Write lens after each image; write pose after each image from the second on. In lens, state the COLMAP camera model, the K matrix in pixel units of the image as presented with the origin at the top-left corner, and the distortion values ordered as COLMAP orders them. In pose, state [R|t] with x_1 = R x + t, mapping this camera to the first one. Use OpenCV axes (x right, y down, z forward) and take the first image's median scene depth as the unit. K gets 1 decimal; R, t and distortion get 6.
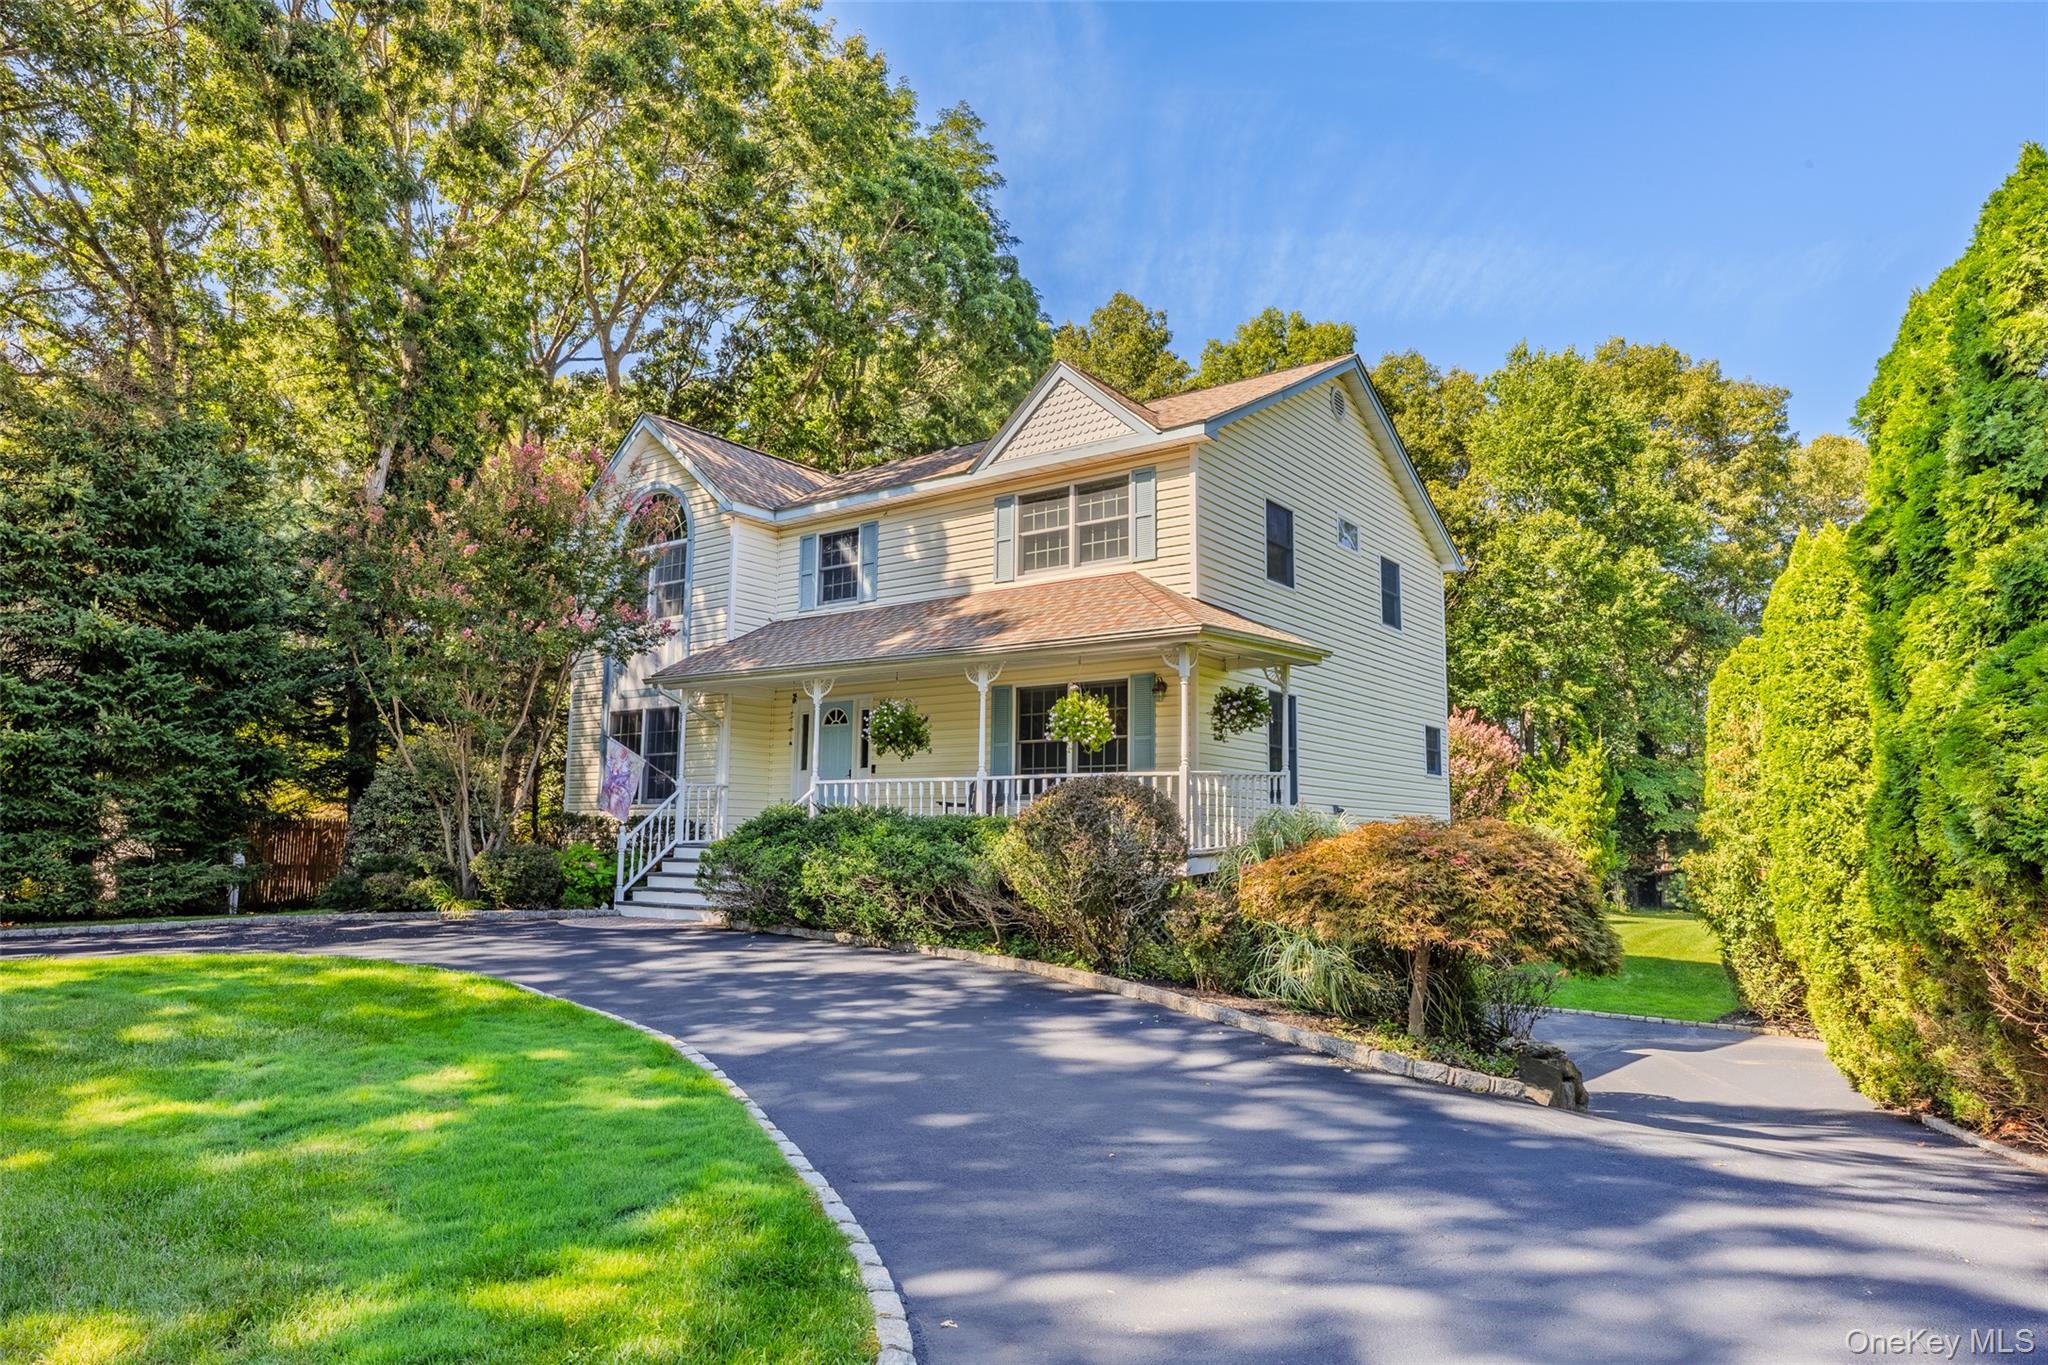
lens RADIAL K [[1278.8, 0, 1028.6], [0, 1278.8, 693.6], [0, 0, 1]] dist [-0.006945, -0.000662]
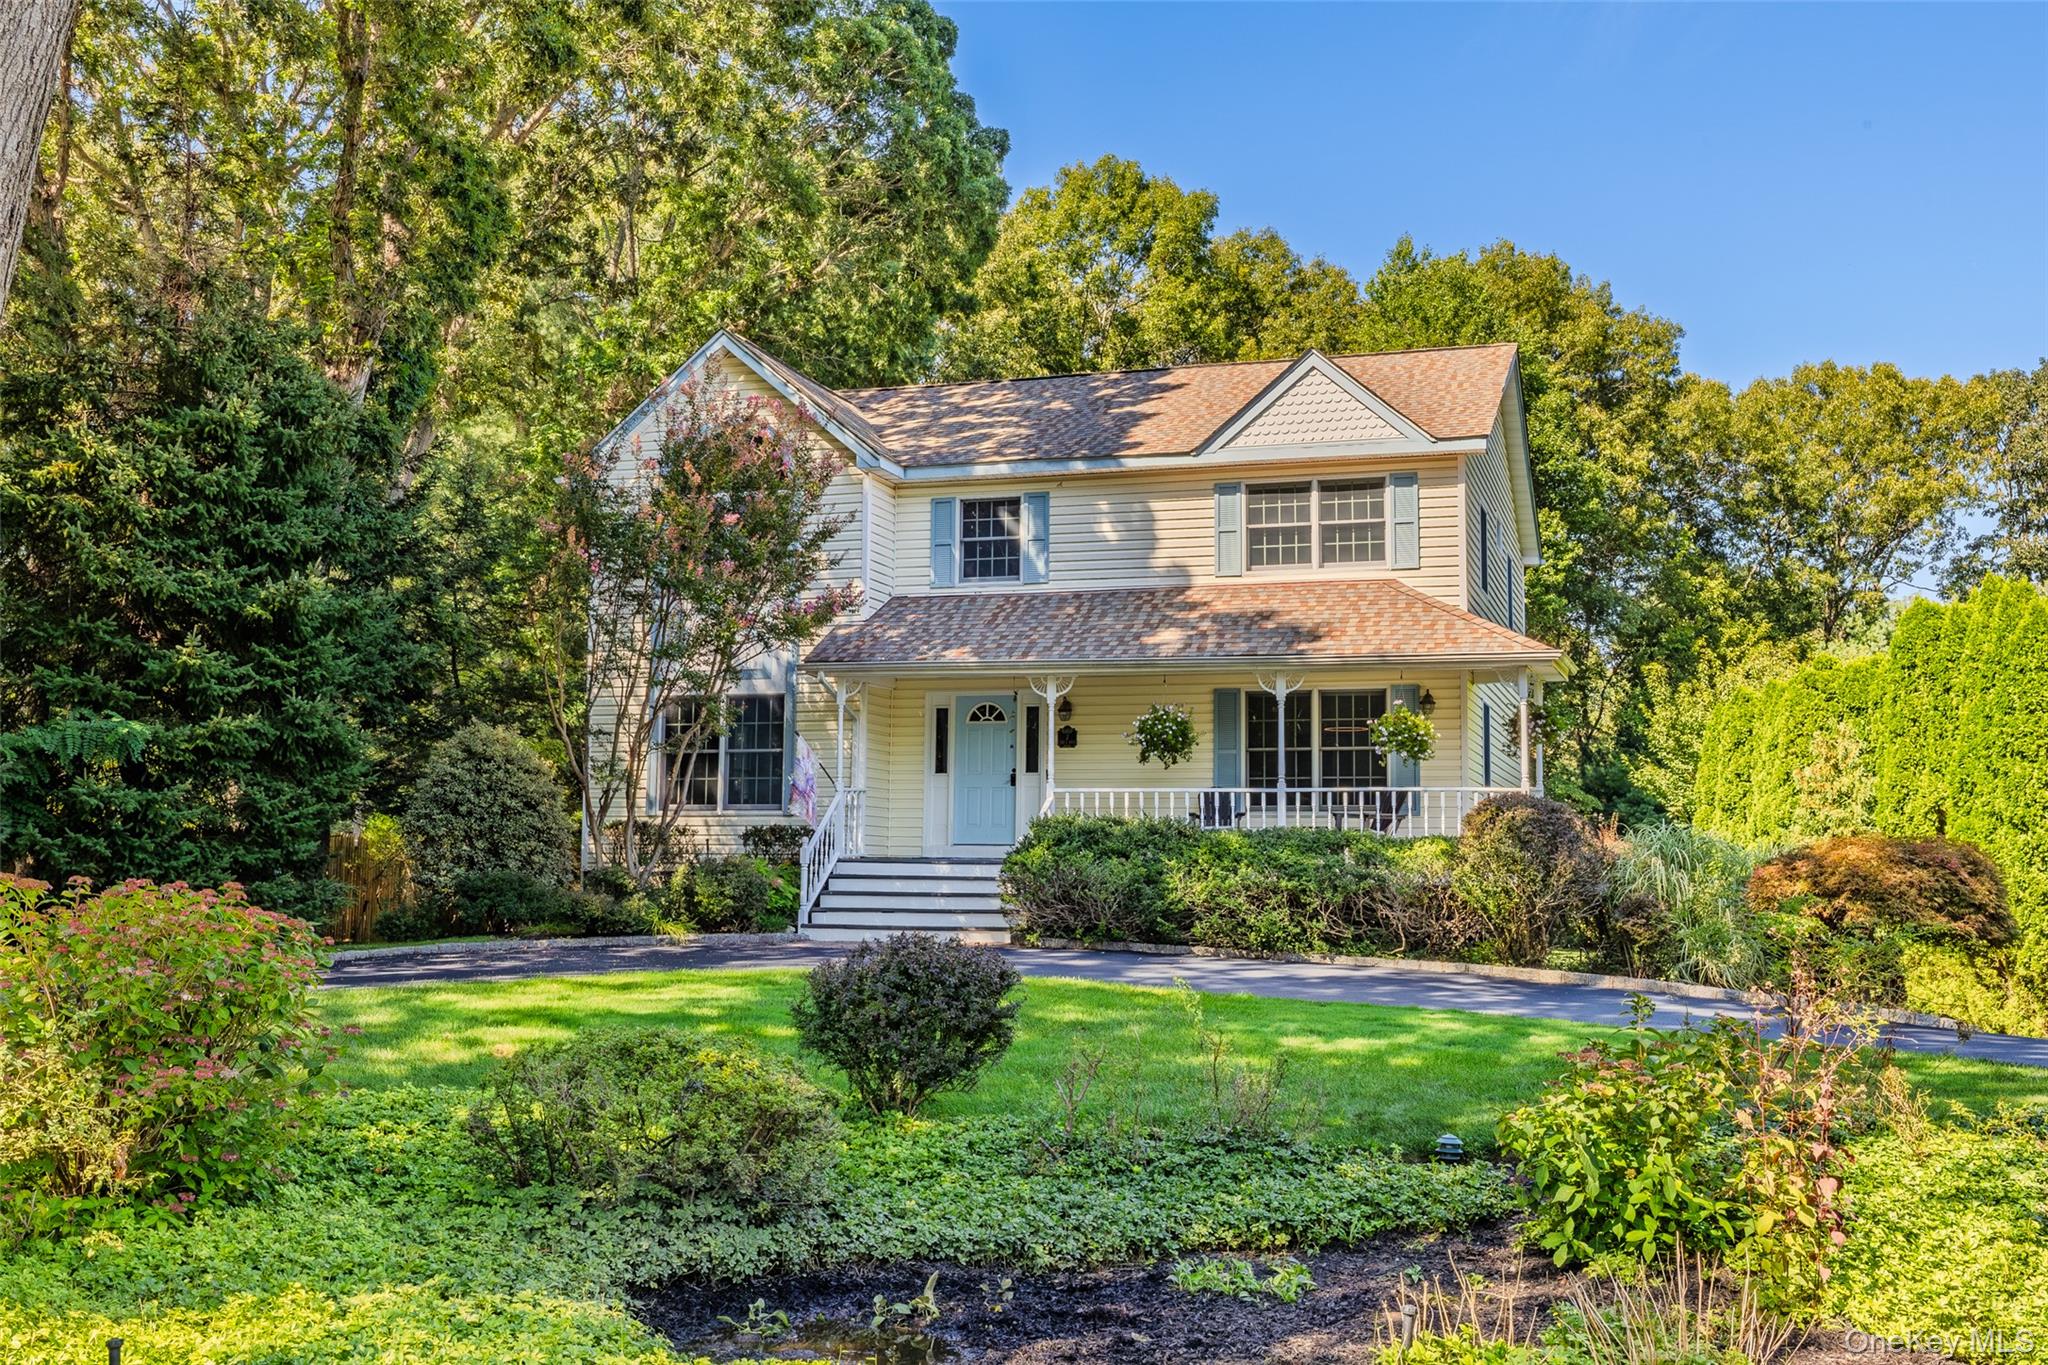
lens RADIAL K [[2080.9, 0, 1026.4], [0, 2080.9, 666.6], [0, 0, 1]] dist [0.018333, 0.000000]
pose [[0.938625, 0.032764, 0.343379, -0.614779], [-0.039562, 0.999135, 0.012808, -0.032086], [-0.342662, -0.025606, 0.939110, -0.337969]]
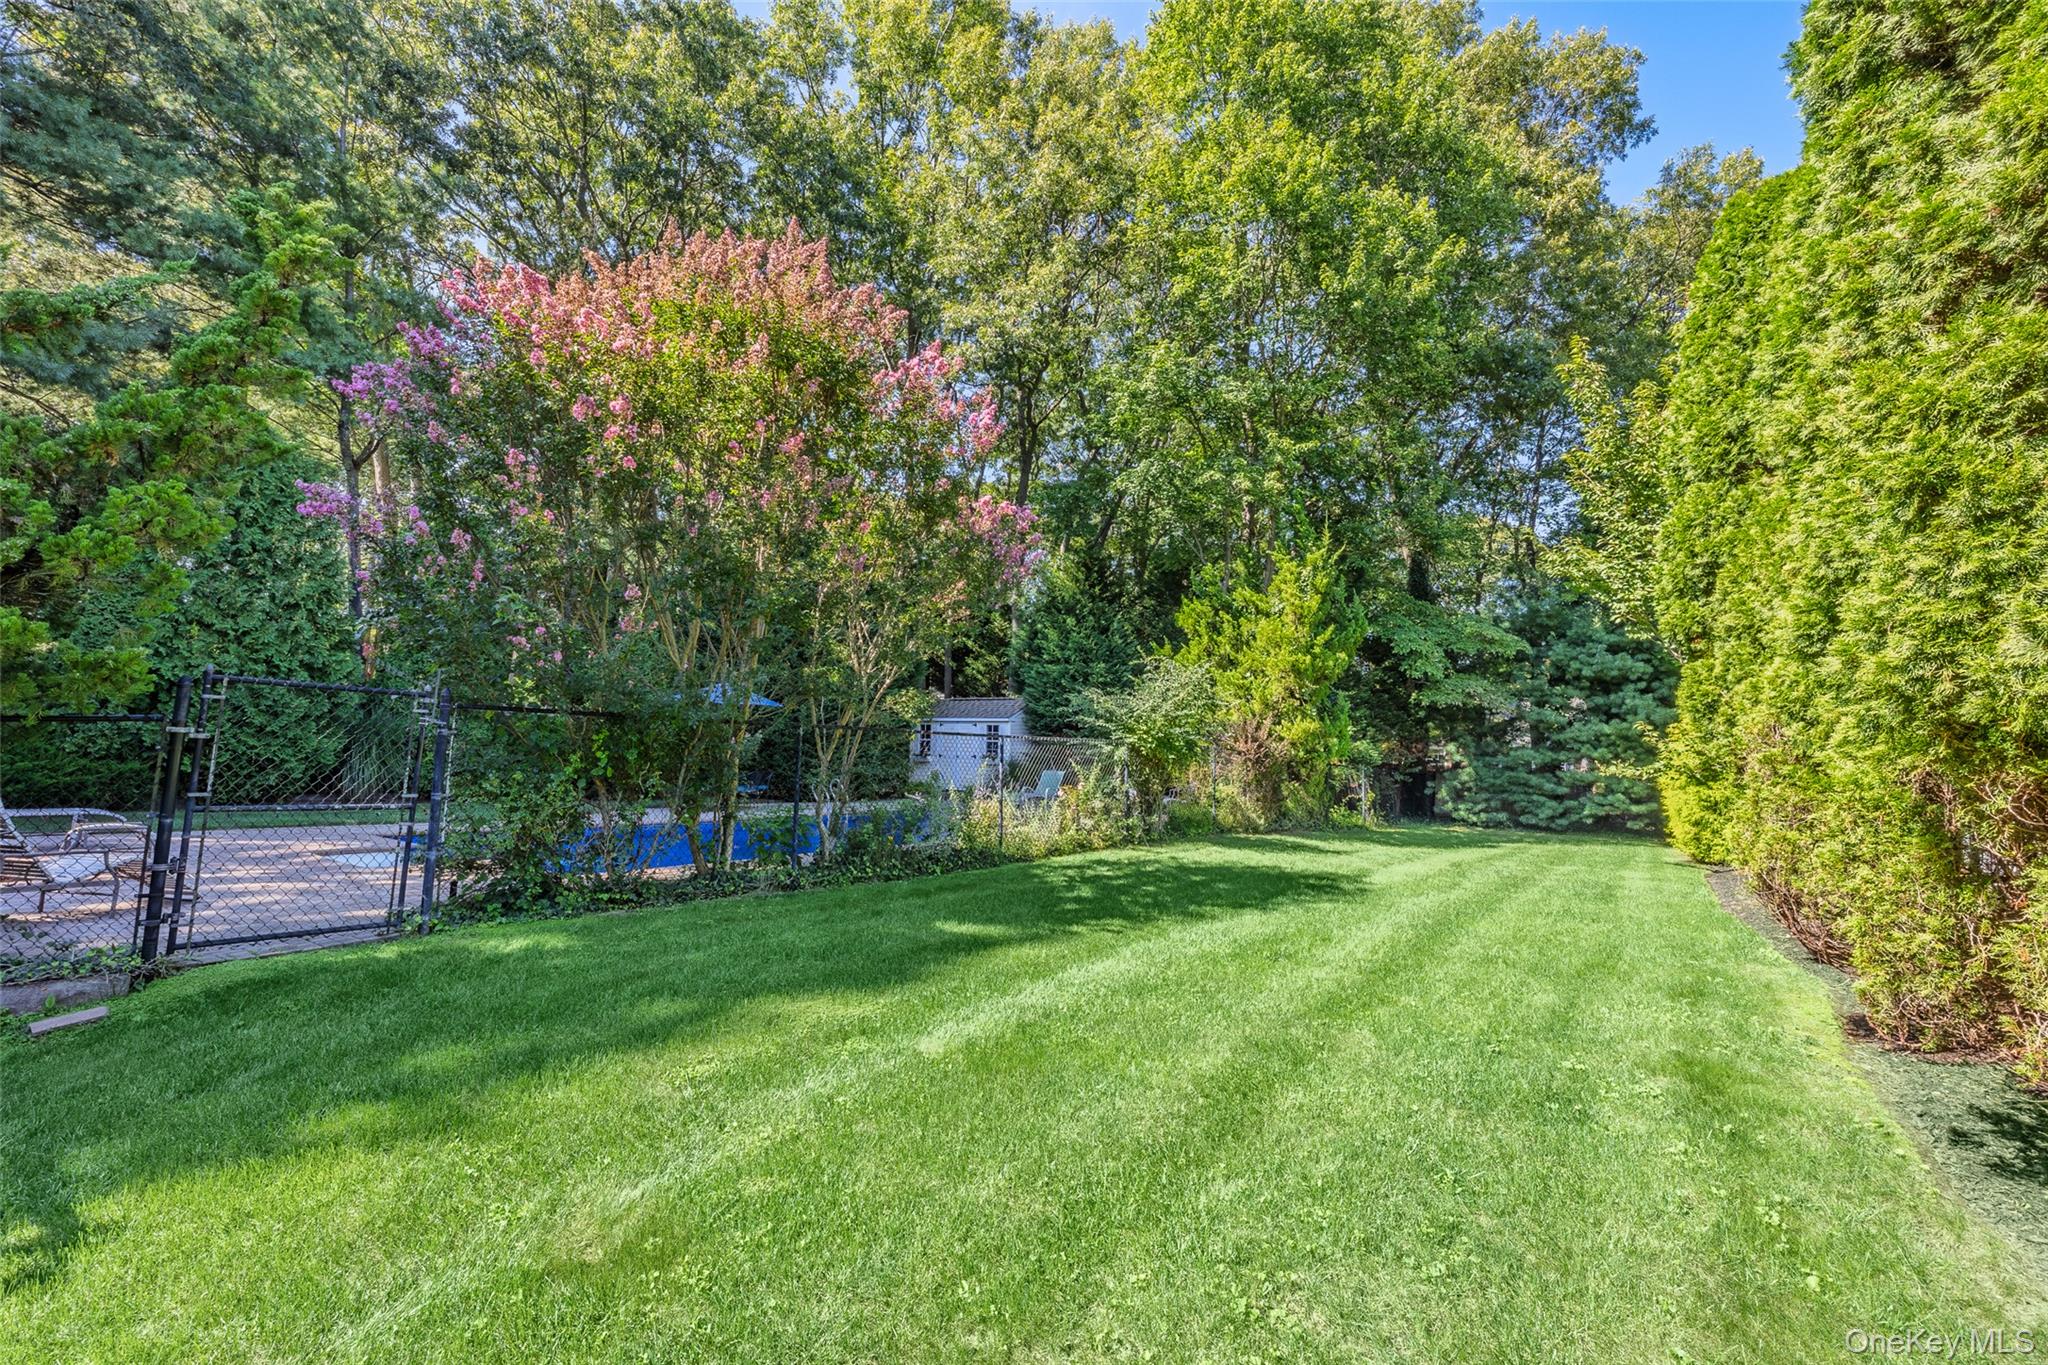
lens RADIAL K [[929.4, 0, 1028.5], [0, 929.4, 691.9], [0, 0, 1]] dist [-0.023582, -0.000378]
pose [[0.999768, 0.005217, 0.020901, 0.666690], [-0.006202, 0.998860, 0.047331, 0.192436], [-0.020630, -0.047449, 0.998661, 1.271879]]
